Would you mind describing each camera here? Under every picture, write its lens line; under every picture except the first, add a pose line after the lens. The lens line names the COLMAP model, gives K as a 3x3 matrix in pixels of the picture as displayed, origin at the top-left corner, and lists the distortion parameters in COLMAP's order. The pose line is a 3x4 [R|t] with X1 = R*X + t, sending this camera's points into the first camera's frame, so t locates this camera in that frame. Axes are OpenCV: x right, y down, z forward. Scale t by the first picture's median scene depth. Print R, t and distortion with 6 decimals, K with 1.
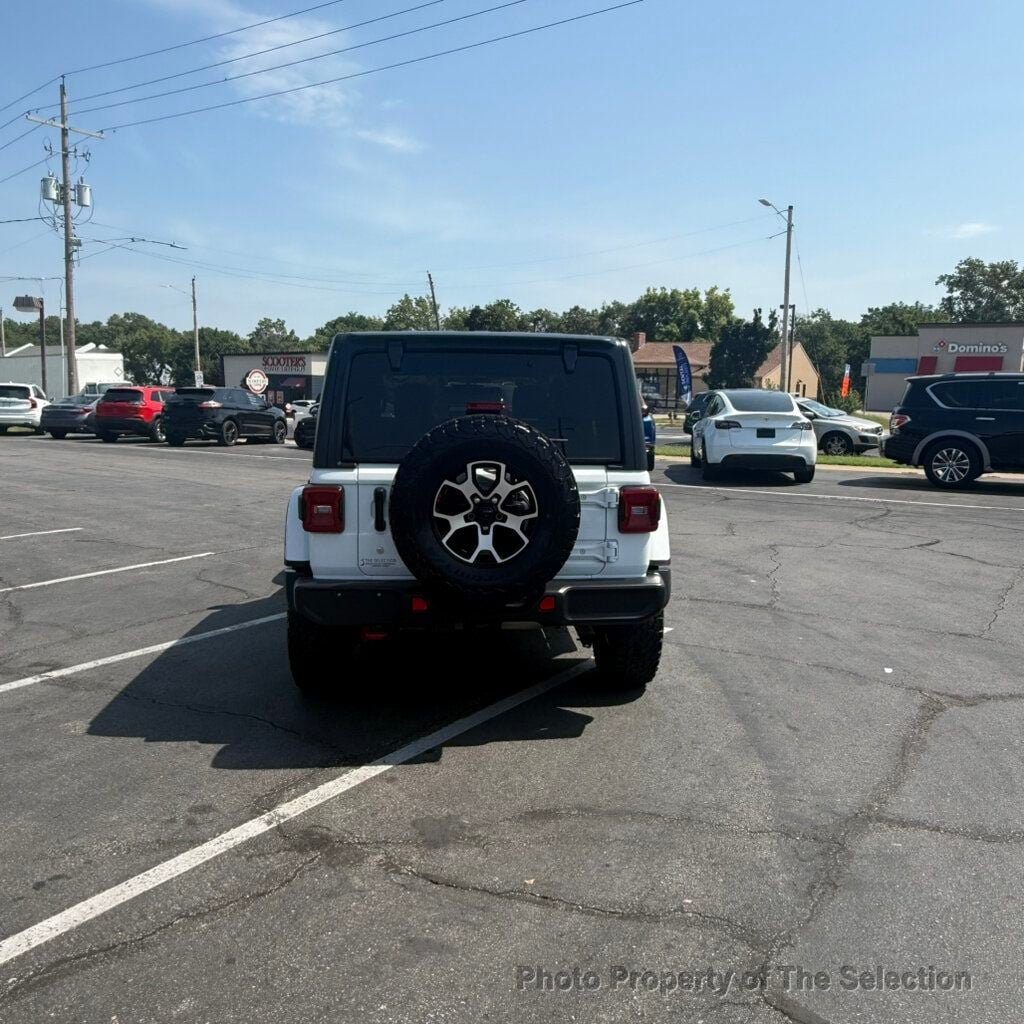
lens RADIAL K [[881.1, 0, 508.0], [0, 881.1, 510.4], [0, 0, 1]] dist [-0.000372, 0.000839]
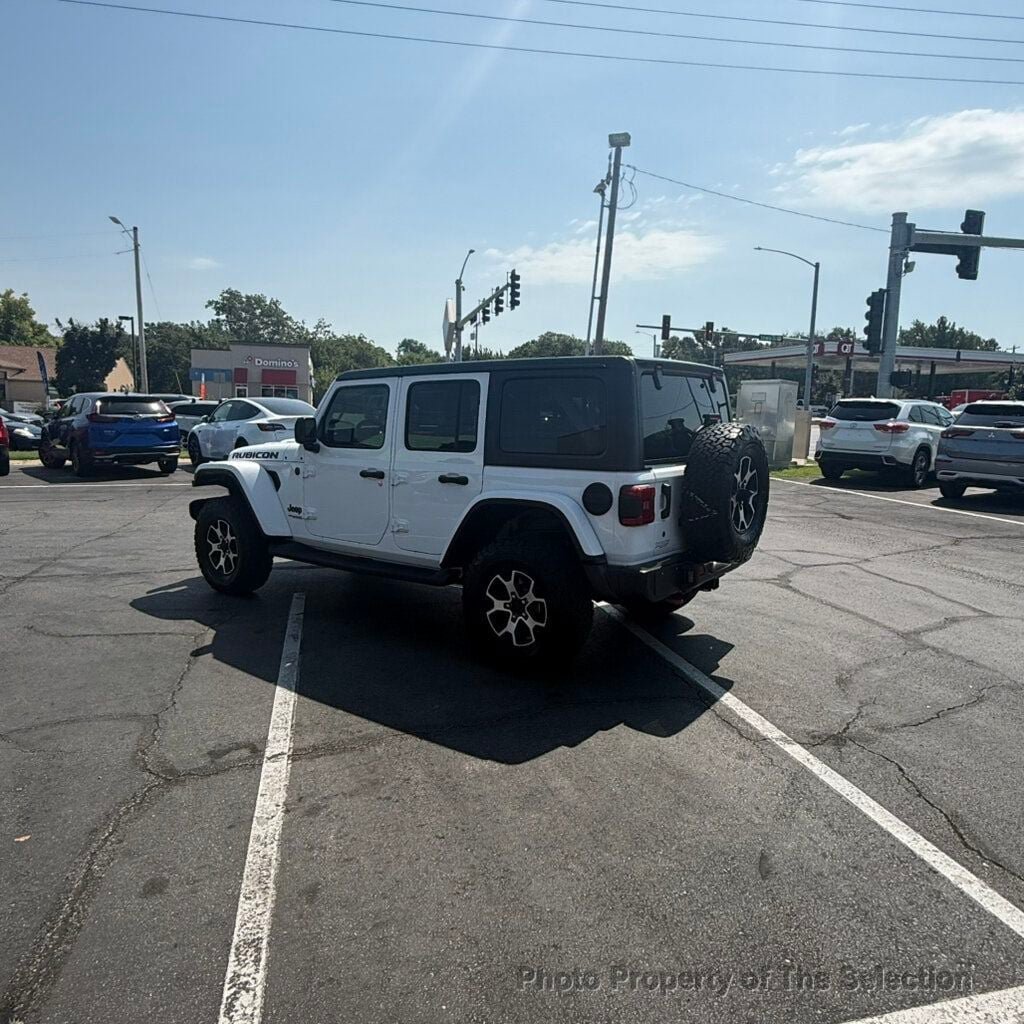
lens RADIAL K [[747.1, 0, 510.9], [0, 747.1, 511.1], [0, 0, 1]] dist [-0.008878, 0.003345]
pose [[0.660153, -0.107046, 0.743464, -0.123699], [0.092582, 0.993842, 0.060889, -0.008238], [-0.745403, 0.028636, 0.665998, 0.053359]]
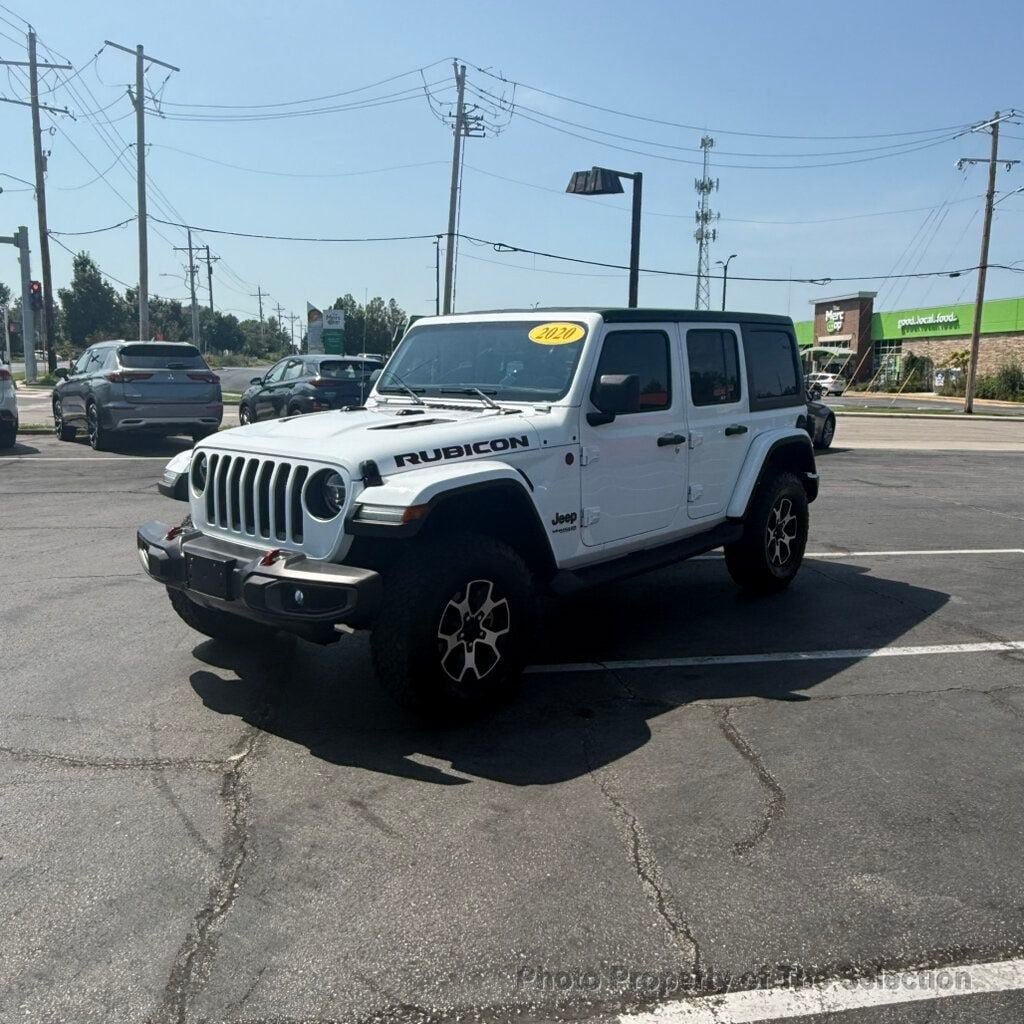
lens RADIAL K [[942.4, 0, 509.6], [0, 942.4, 498.1], [0, 0, 1]] dist [-0.001471, -0.001058]
pose [[-0.706129, -0.119575, 0.697914, -0.120539], [0.080436, 0.965712, 0.246840, -0.041298], [-0.703500, 0.230438, -0.672299, 0.306413]]
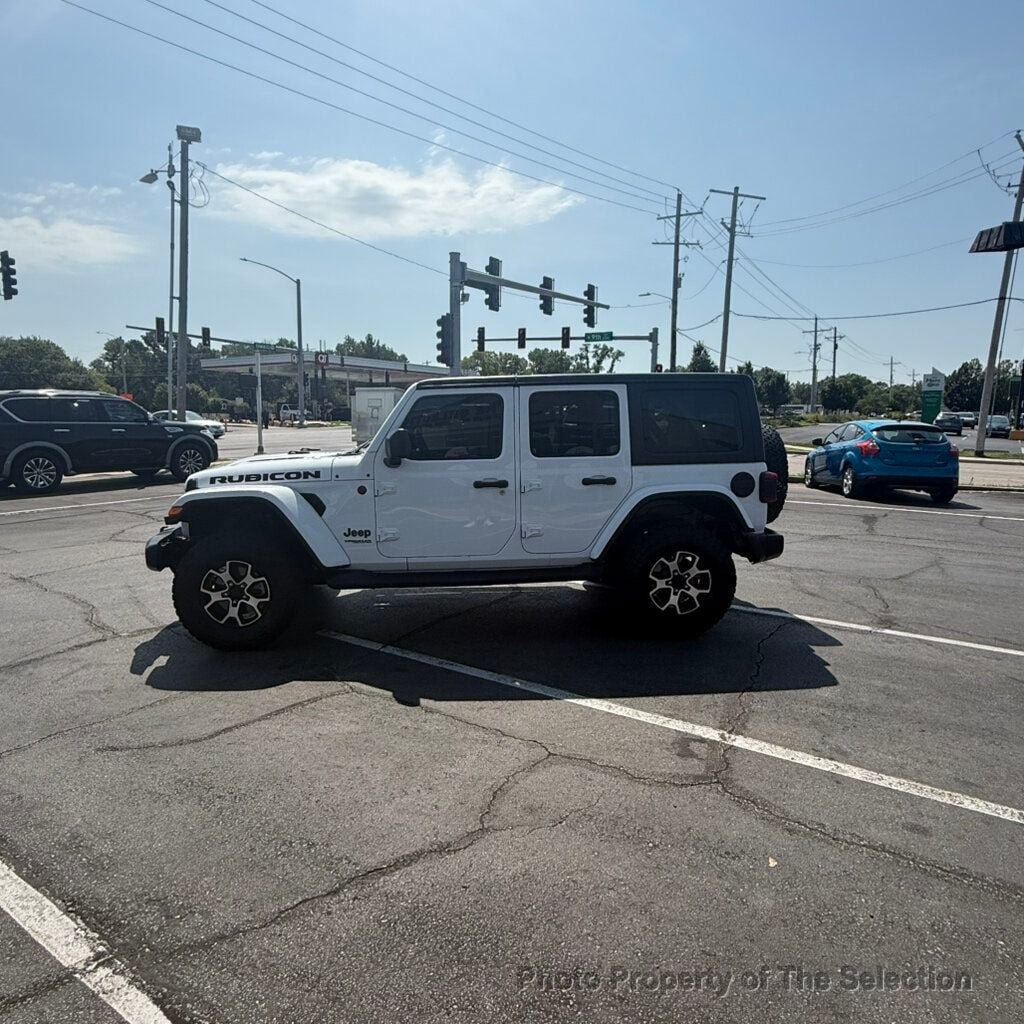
lens RADIAL K [[714.3, 0, 505.0], [0, 714.3, 507.9], [0, 0, 1]] dist [0.003015, 0.002691]
pose [[-0.000751, -0.140984, 0.990012, -0.173469], [0.132096, 0.981322, 0.139847, -0.024480], [-0.991237, 0.130882, 0.017886, 0.172629]]
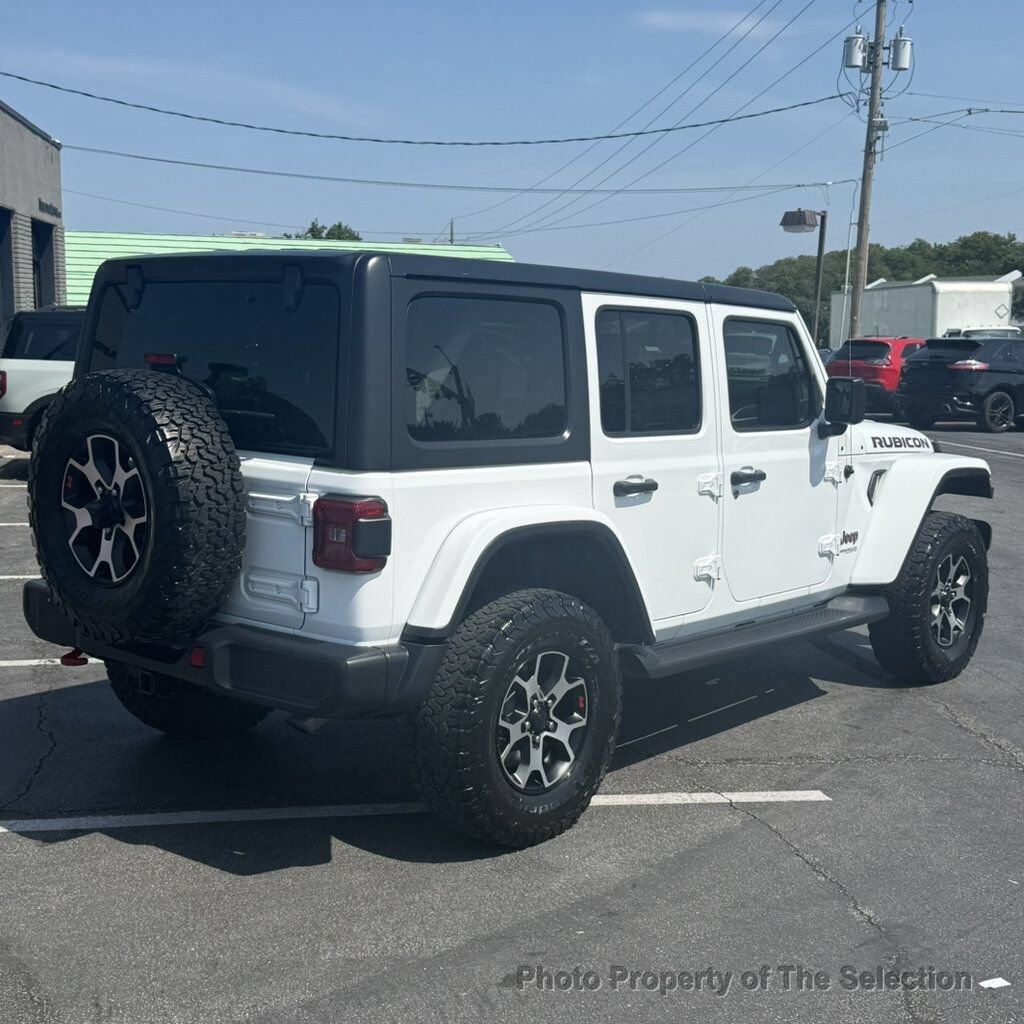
lens RADIAL K [[1368.3, 0, 513.9], [0, 1368.3, 521.5], [0, 0, 1]] dist [0.192142, -0.440114]
pose [[0.700888, 0.100641, -0.706136, 0.107069], [-0.106746, 0.993646, 0.035665, -0.006676], [0.705238, 0.050380, 0.707178, 0.048582]]
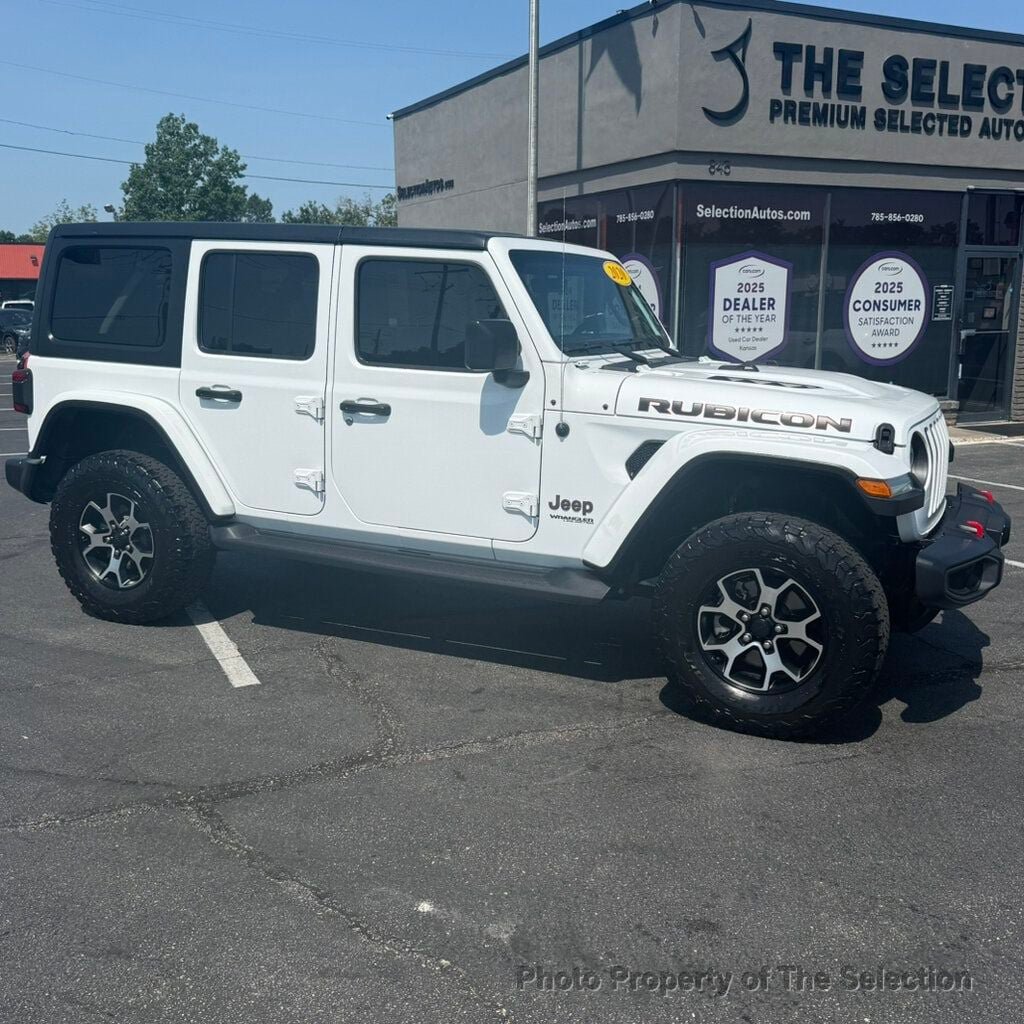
lens RADIAL K [[1098.6, 0, 522.3], [0, 1098.6, 516.8], [0, 0, 1]] dist [0.141993, -0.274502]
pose [[-0.483241, 0.148876, -0.862736, 0.123737], [-0.138475, 0.960033, 0.243229, -0.031223], [0.864467, 0.237006, -0.443312, 0.253674]]
